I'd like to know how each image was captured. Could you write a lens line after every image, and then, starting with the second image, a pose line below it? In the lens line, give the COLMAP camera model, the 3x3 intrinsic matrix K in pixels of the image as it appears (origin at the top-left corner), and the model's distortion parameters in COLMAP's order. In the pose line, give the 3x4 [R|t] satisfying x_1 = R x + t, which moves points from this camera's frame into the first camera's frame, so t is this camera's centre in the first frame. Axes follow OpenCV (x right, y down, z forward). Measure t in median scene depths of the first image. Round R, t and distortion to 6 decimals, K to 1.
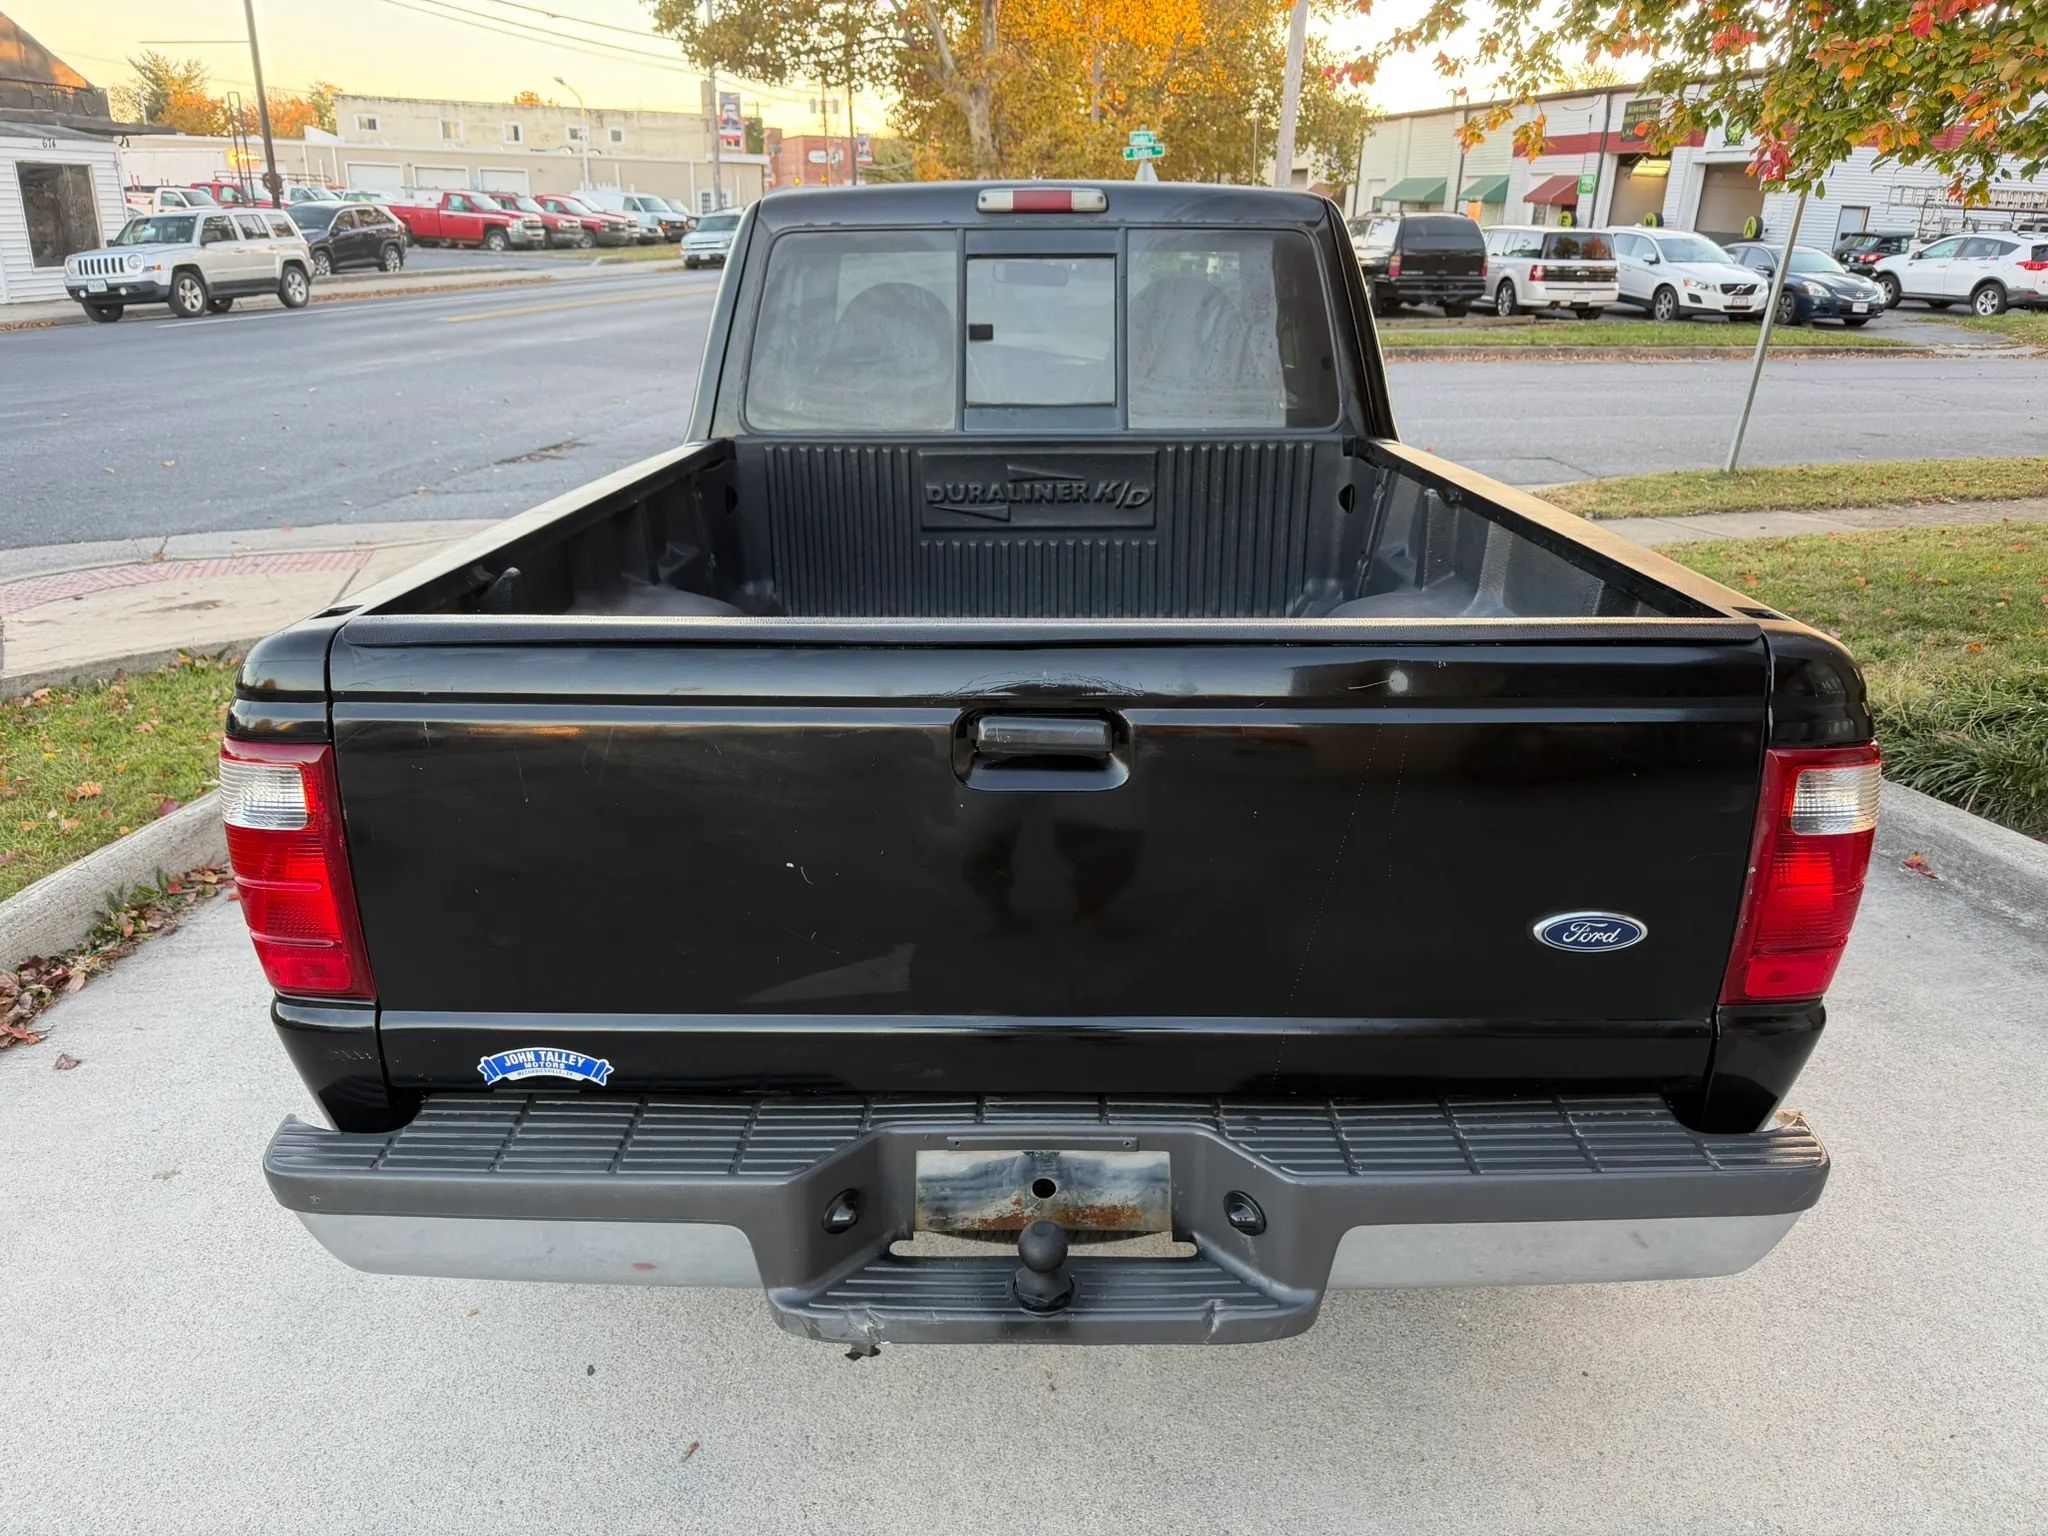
lens RADIAL K [[1445.3, 0, 1019.3], [0, 1445.3, 787.6], [0, 0, 1]] dist [0.006643, -0.012874]
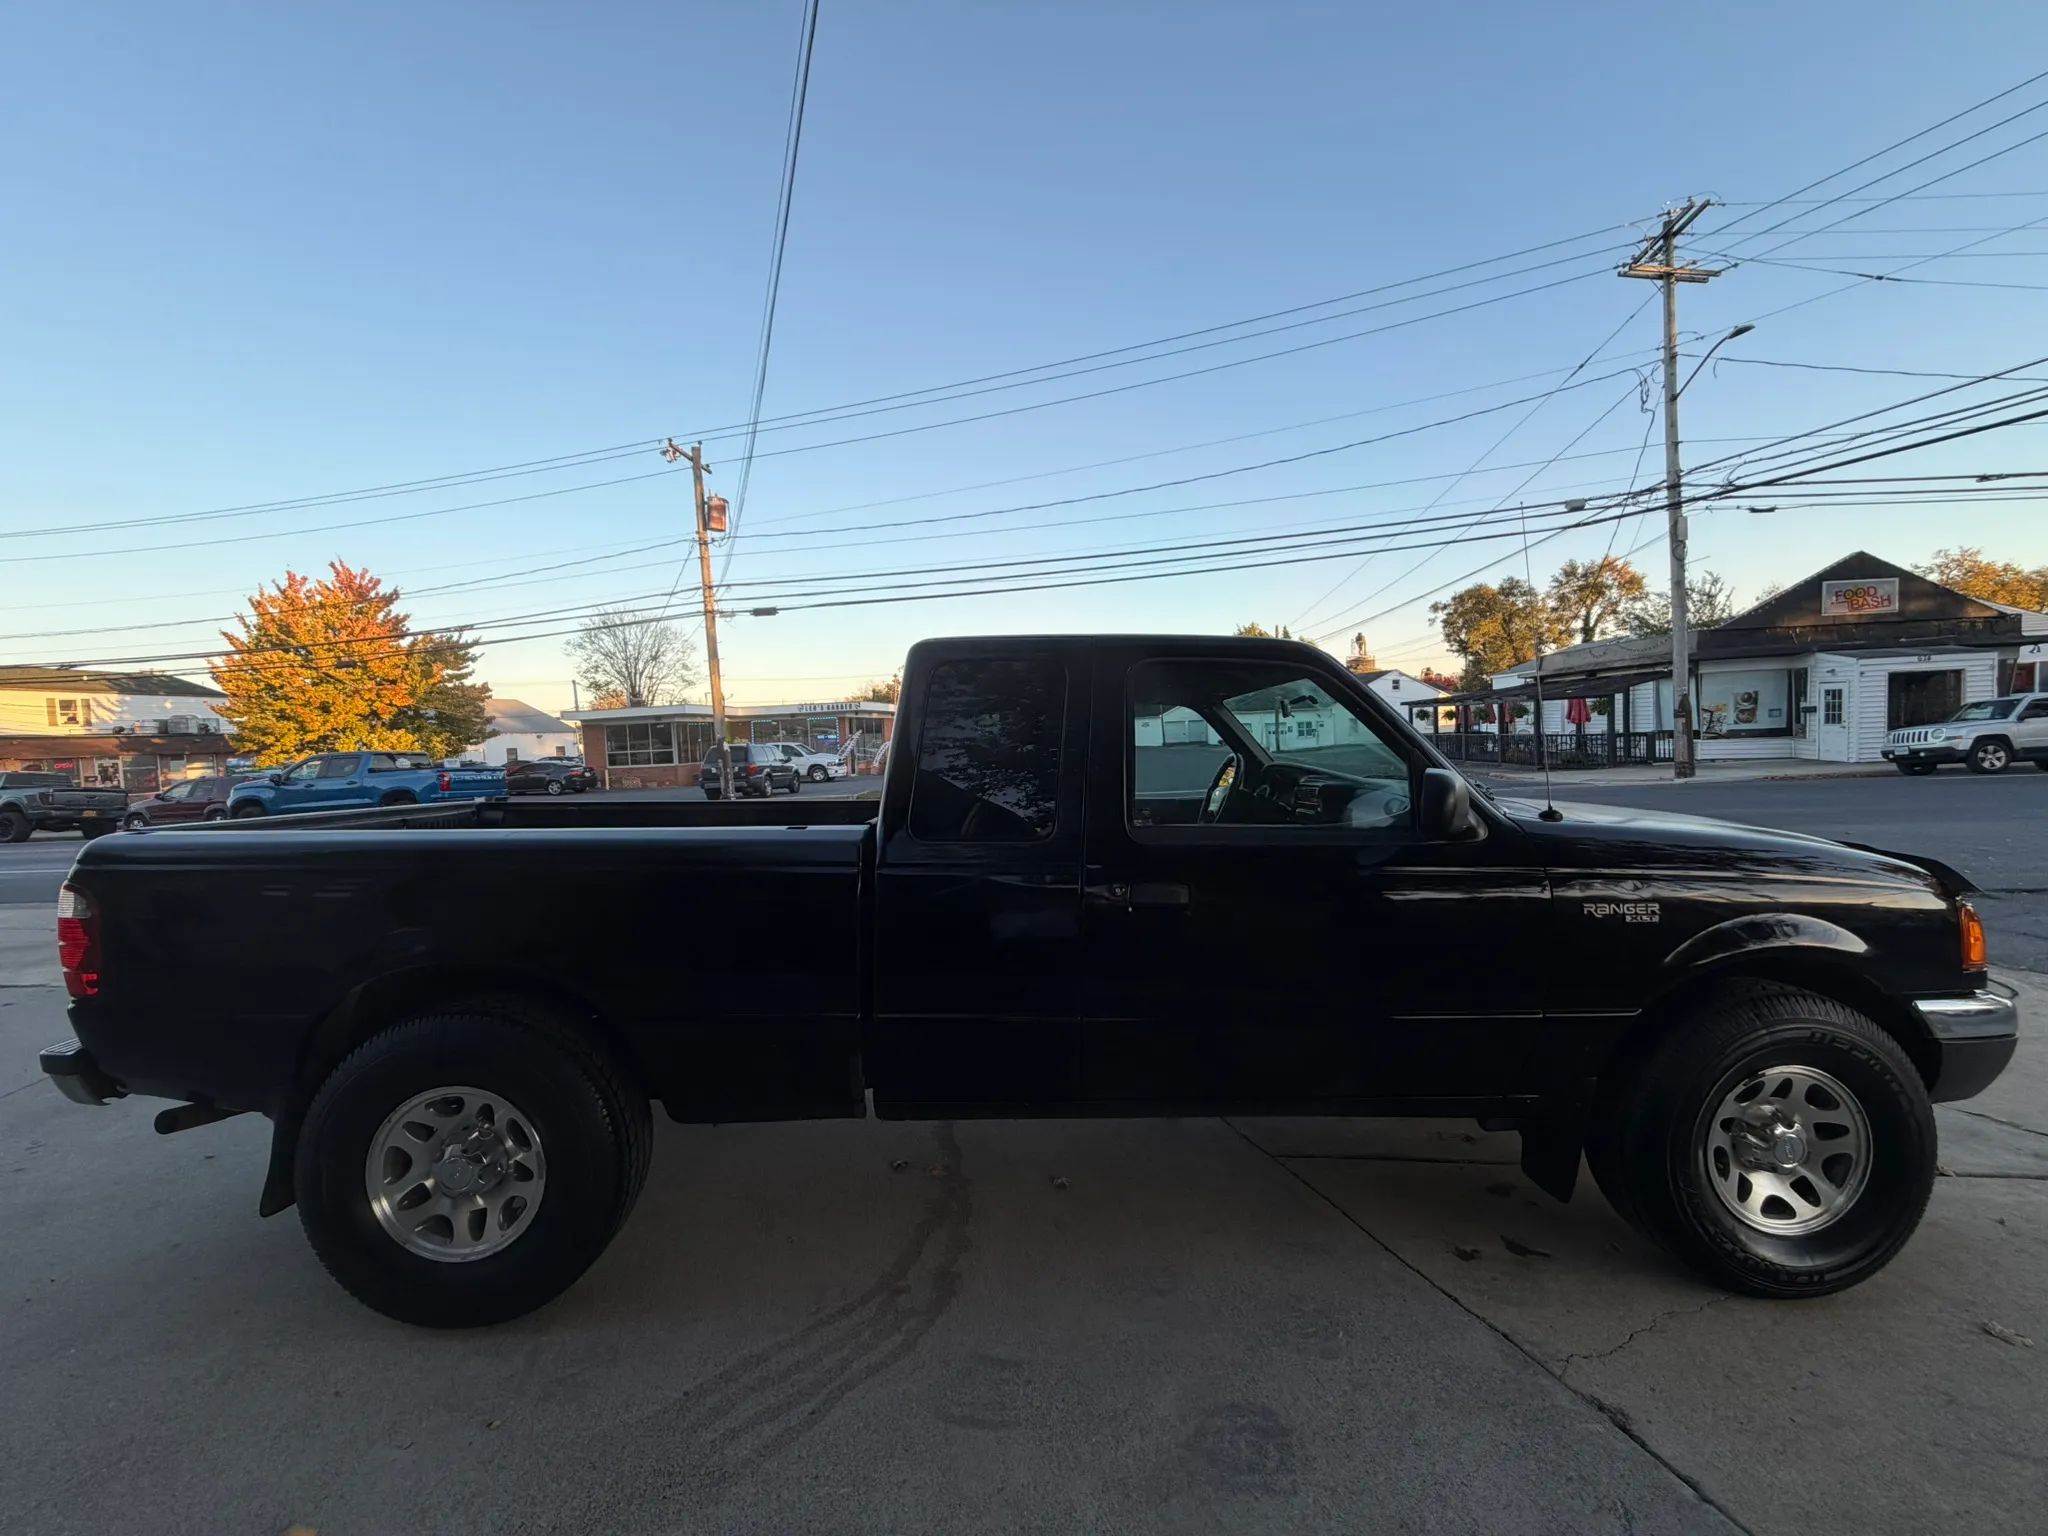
lens RADIAL K [[817.4, 0, 1024.0], [0, 817.4, 768.0], [0, 0, 1]] dist [0.000319, 0.003482]
pose [[0.022852, 0.008700, -0.999701, 0.145001], [-0.326037, 0.945357, 0.000774, -0.051716], [0.945081, 0.325922, 0.024440, 0.174499]]
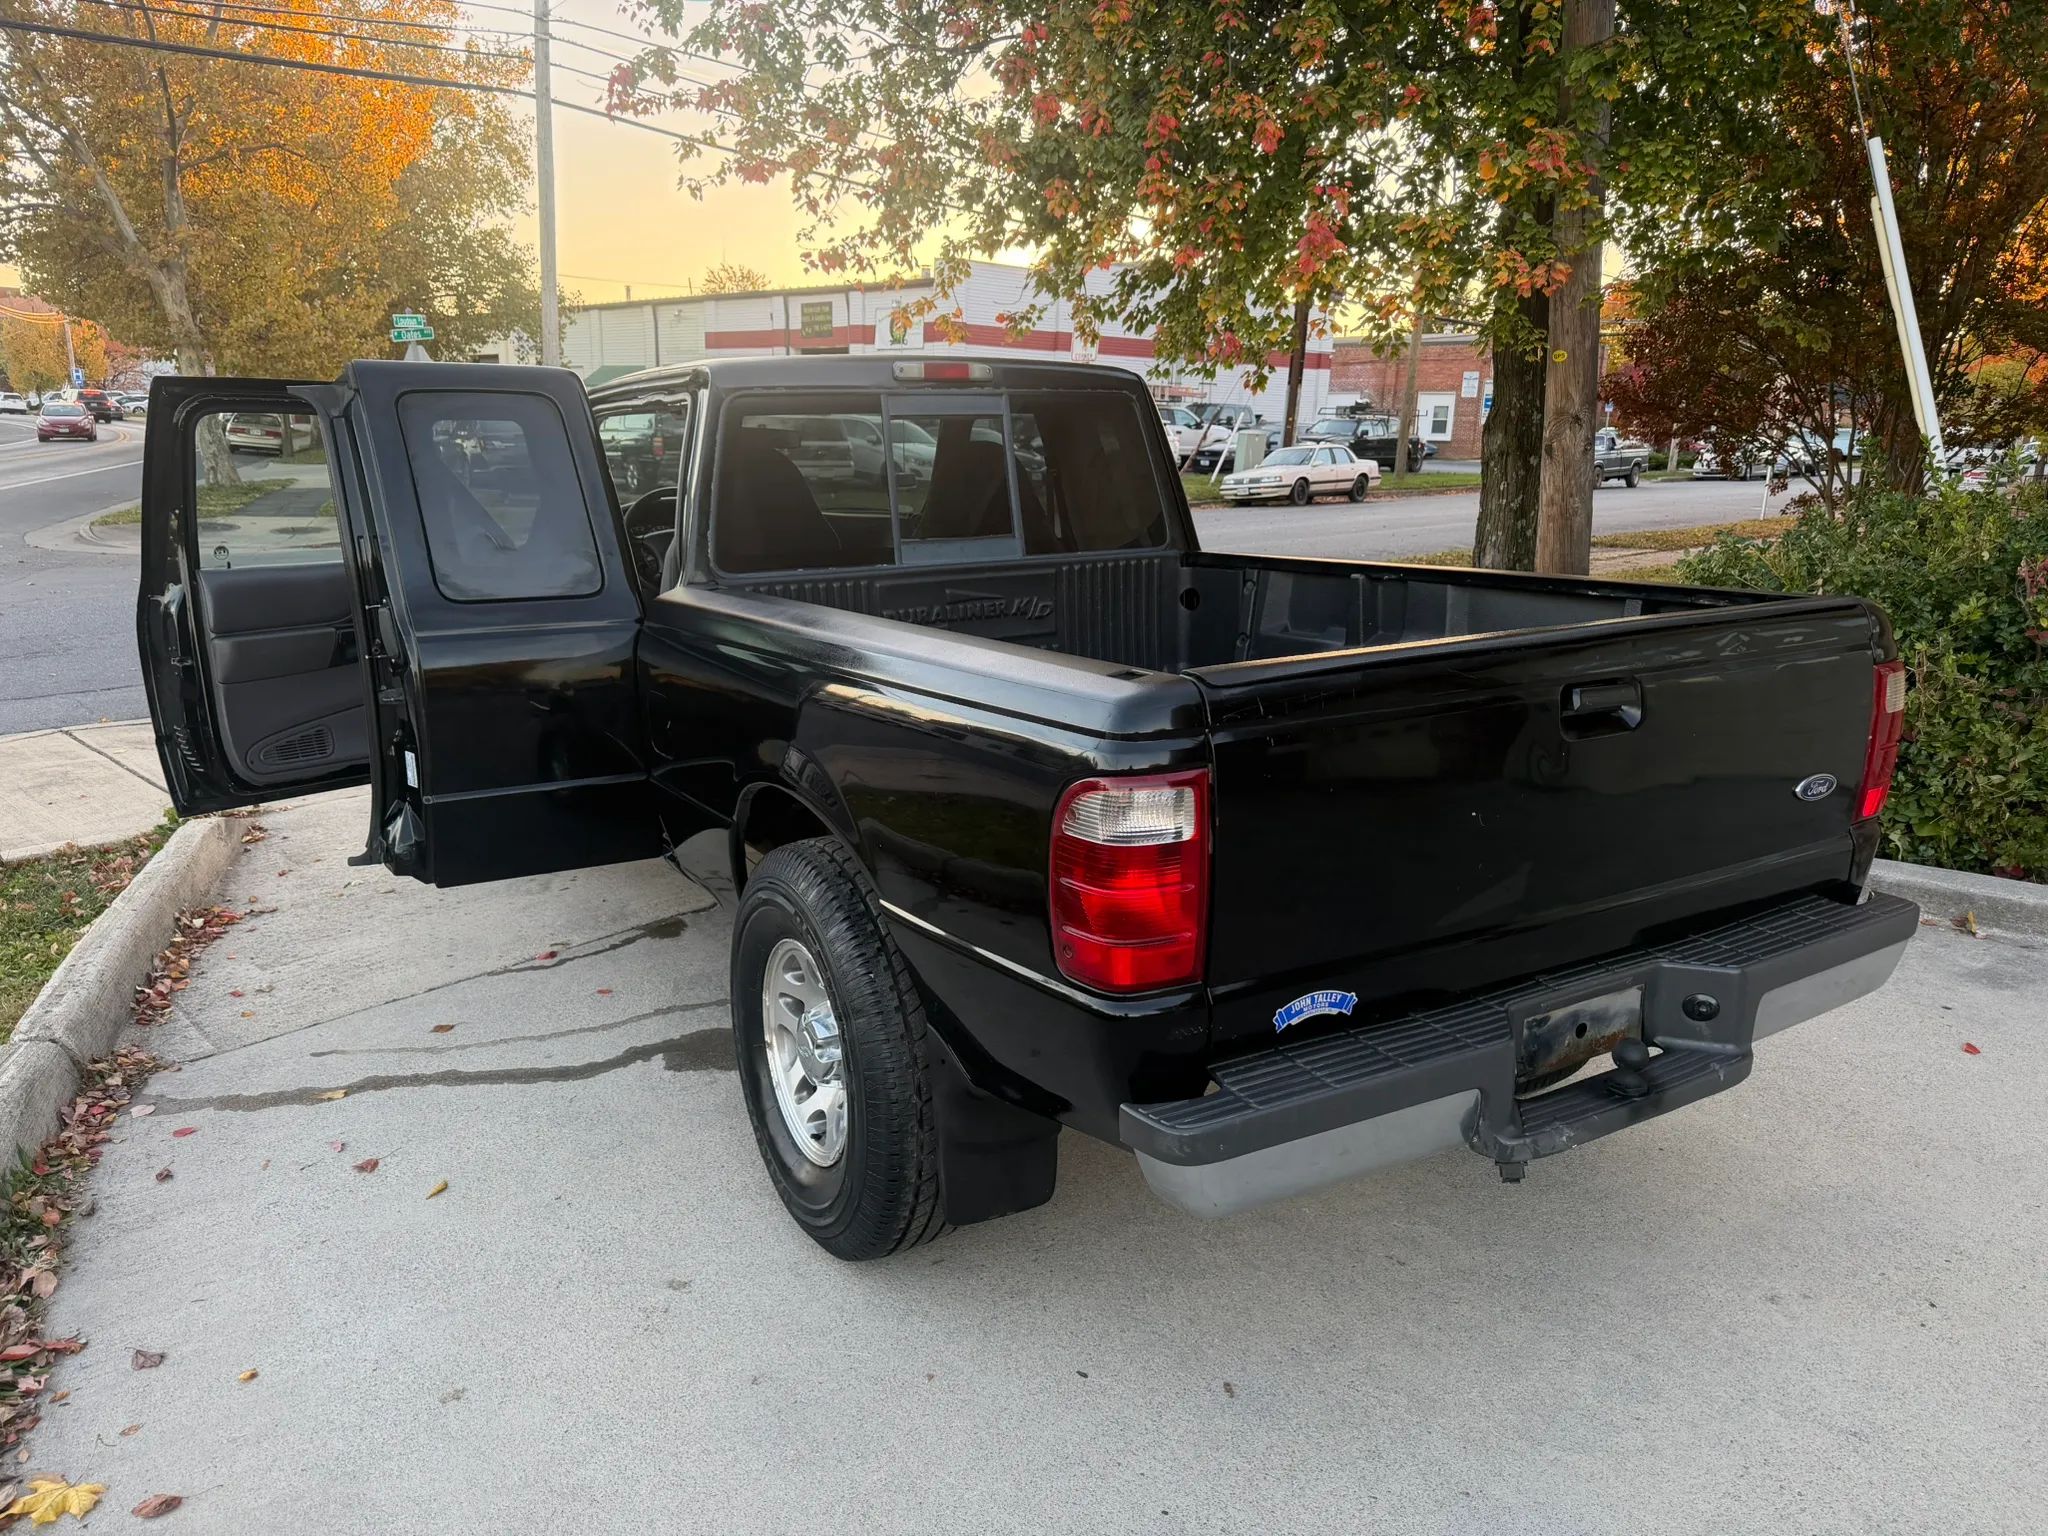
lens RADIAL K [[1441.0, 0, 1024.0], [0, 1441.0, 768.0], [0, 0, 1]] dist [0.119926, -0.192228]
pose [[0.854756, -0.125562, 0.503614, -0.089280], [0.190408, 0.978505, -0.079207, 0.003040], [-0.482843, 0.163594, 0.860290, -0.000295]]
